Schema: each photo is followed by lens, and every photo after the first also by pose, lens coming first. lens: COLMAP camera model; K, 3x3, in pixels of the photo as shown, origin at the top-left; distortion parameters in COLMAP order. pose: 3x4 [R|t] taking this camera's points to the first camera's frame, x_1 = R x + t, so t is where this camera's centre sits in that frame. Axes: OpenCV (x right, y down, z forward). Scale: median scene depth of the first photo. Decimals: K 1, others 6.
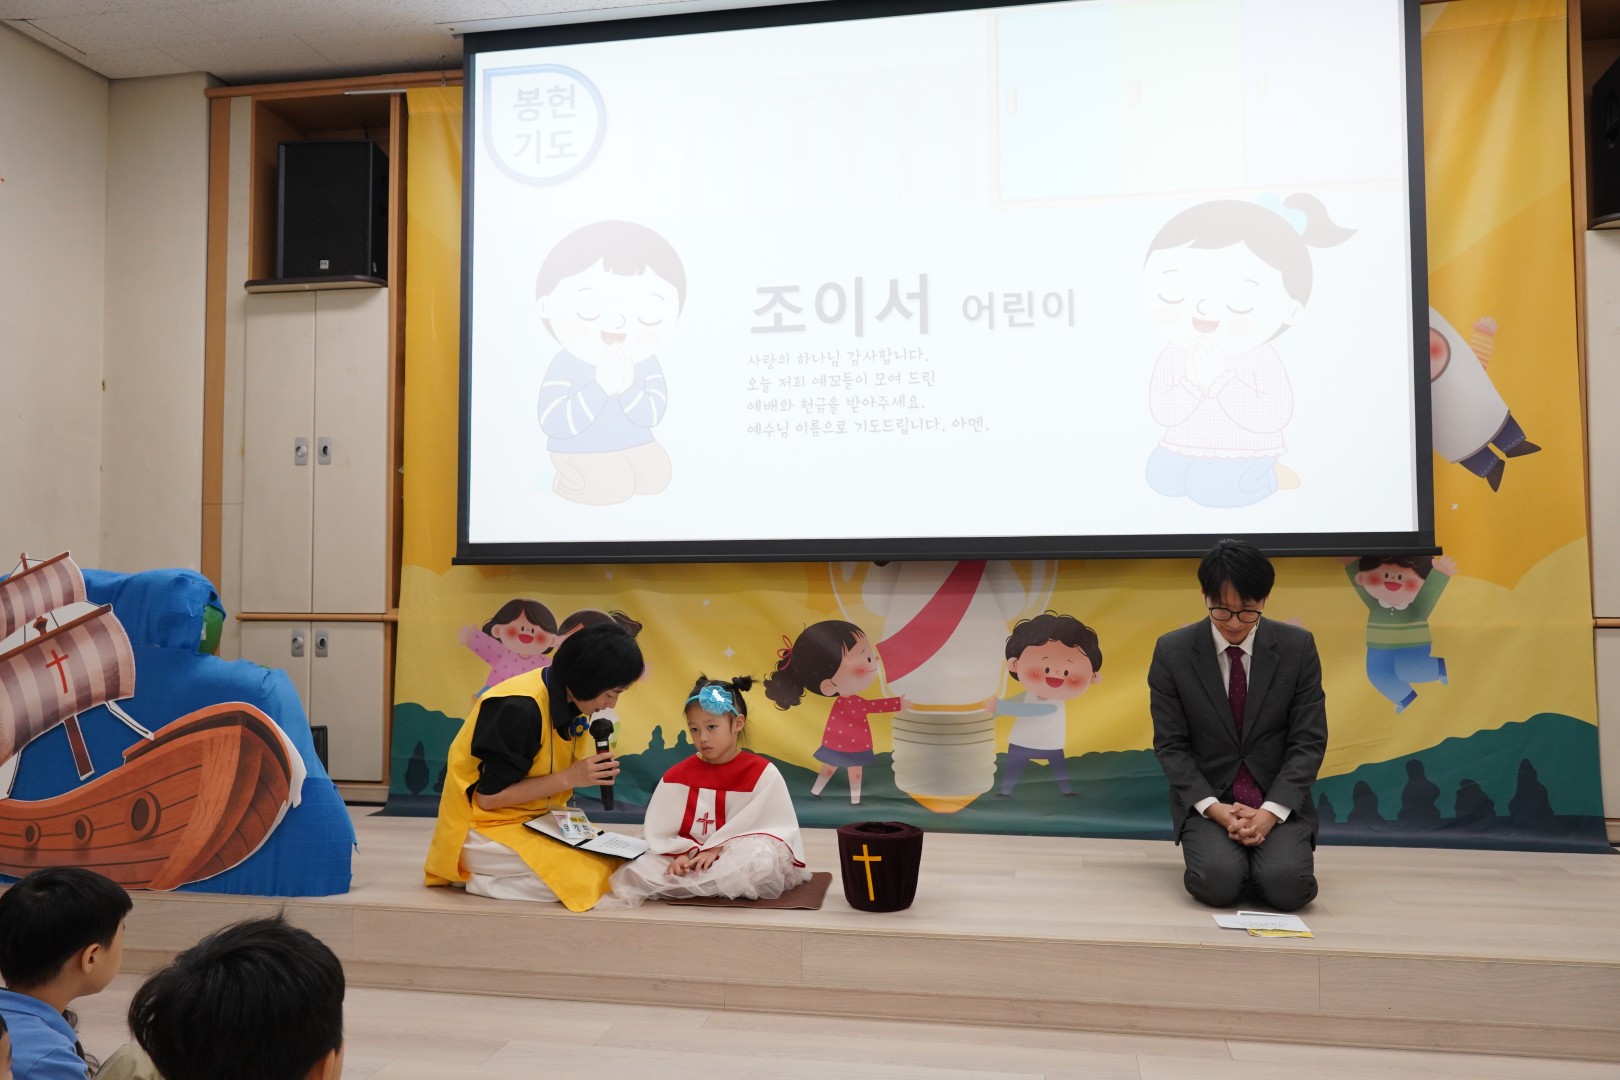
lens RADIAL K [[1279.8, 0, 818.4], [0, 1279.8, 540.9], [0, 0, 1]] dist [-0.023231, 0.032833]
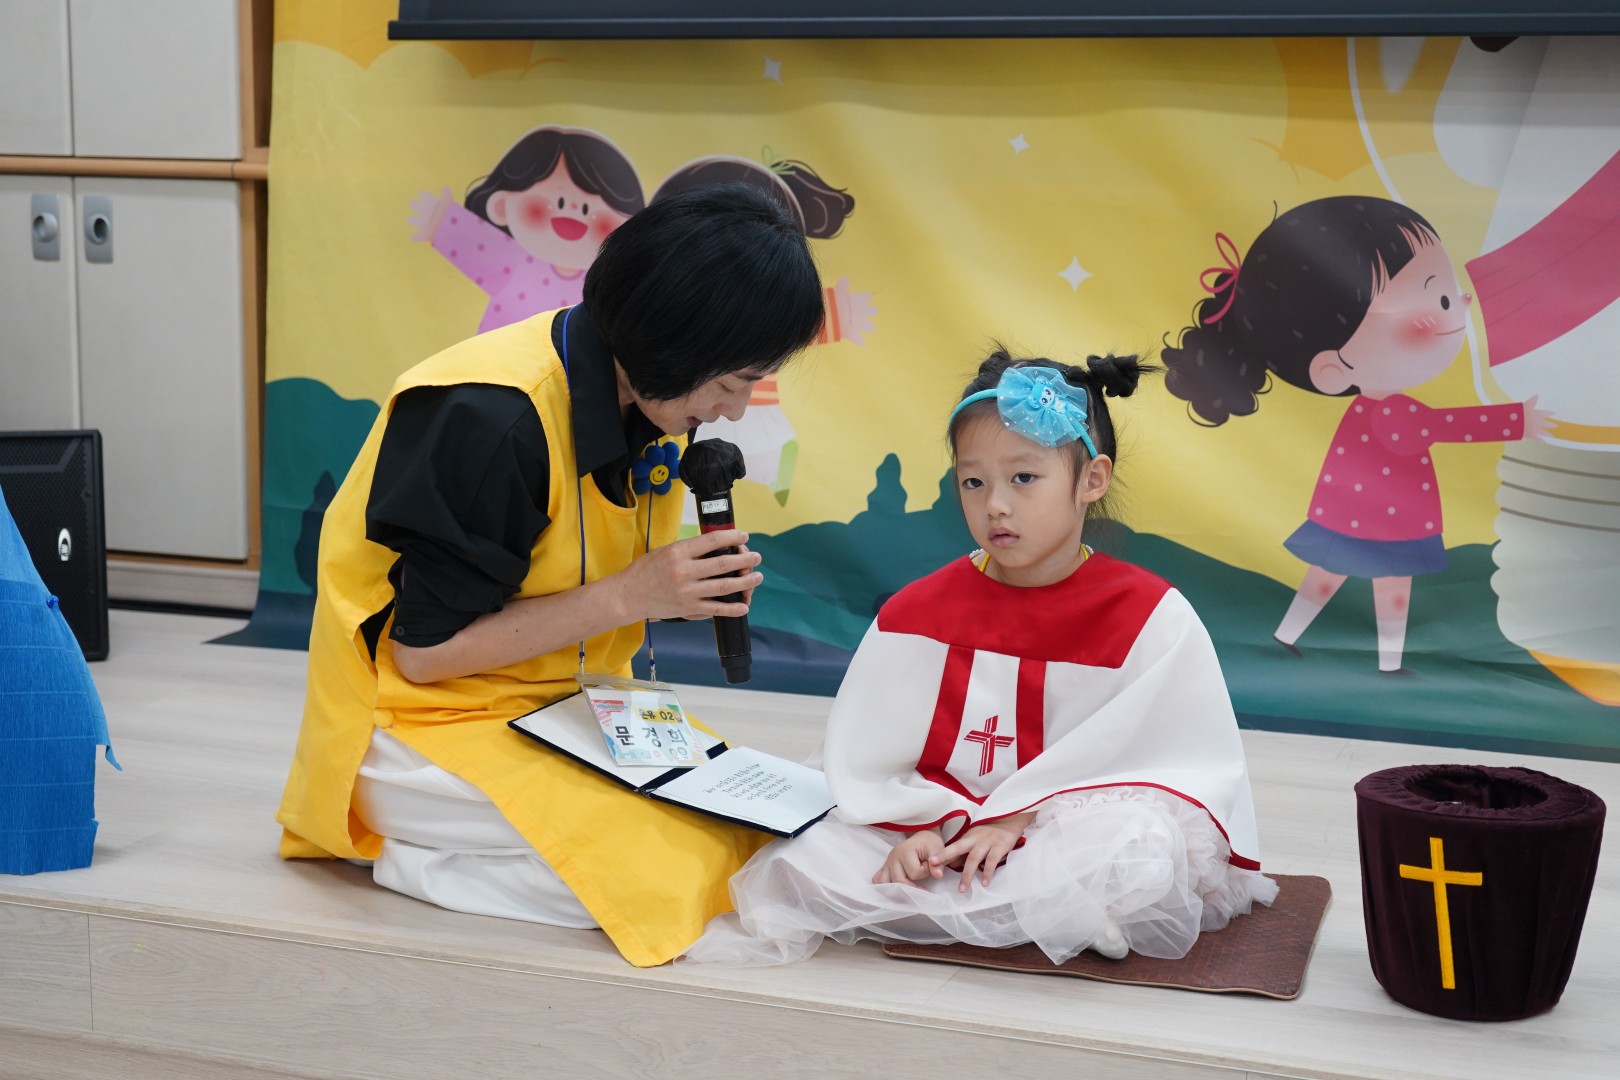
lens RADIAL K [[2650.8, 0, 811.5], [0, 2650.8, 560.6], [0, 0, 1]] dist [-0.014818, 0.177662]
pose [[0.984810, 0.040952, -0.168739, -0.009676], [-0.006542, 0.979851, 0.199623, 0.013021], [0.173514, -0.195486, 0.965235, 0.203192]]
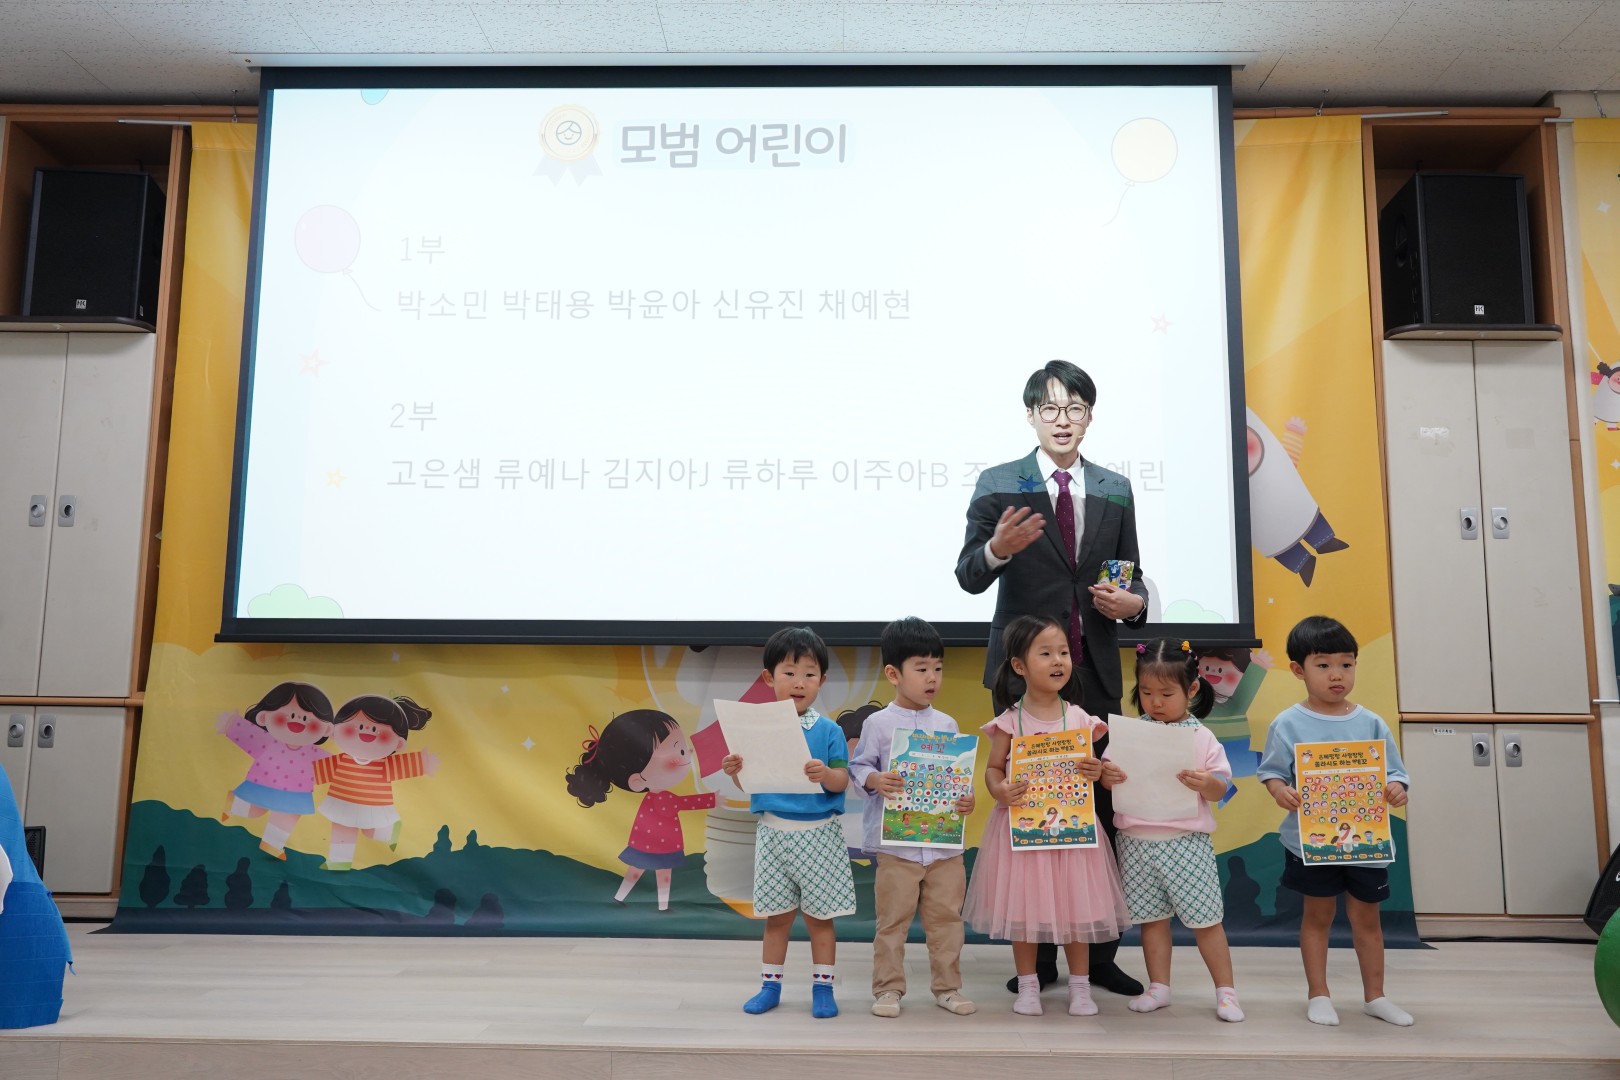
lens RADIAL K [[1278.6, 0, 820.0], [0, 1278.6, 538.6], [0, 0, 1]] dist [-0.012526, 0.021720]
pose [[0.986213, 0.033104, 0.162133, -0.018138], [-0.018075, 0.995473, -0.093313, 0.023681], [-0.164489, 0.089096, 0.982347, 0.056249]]
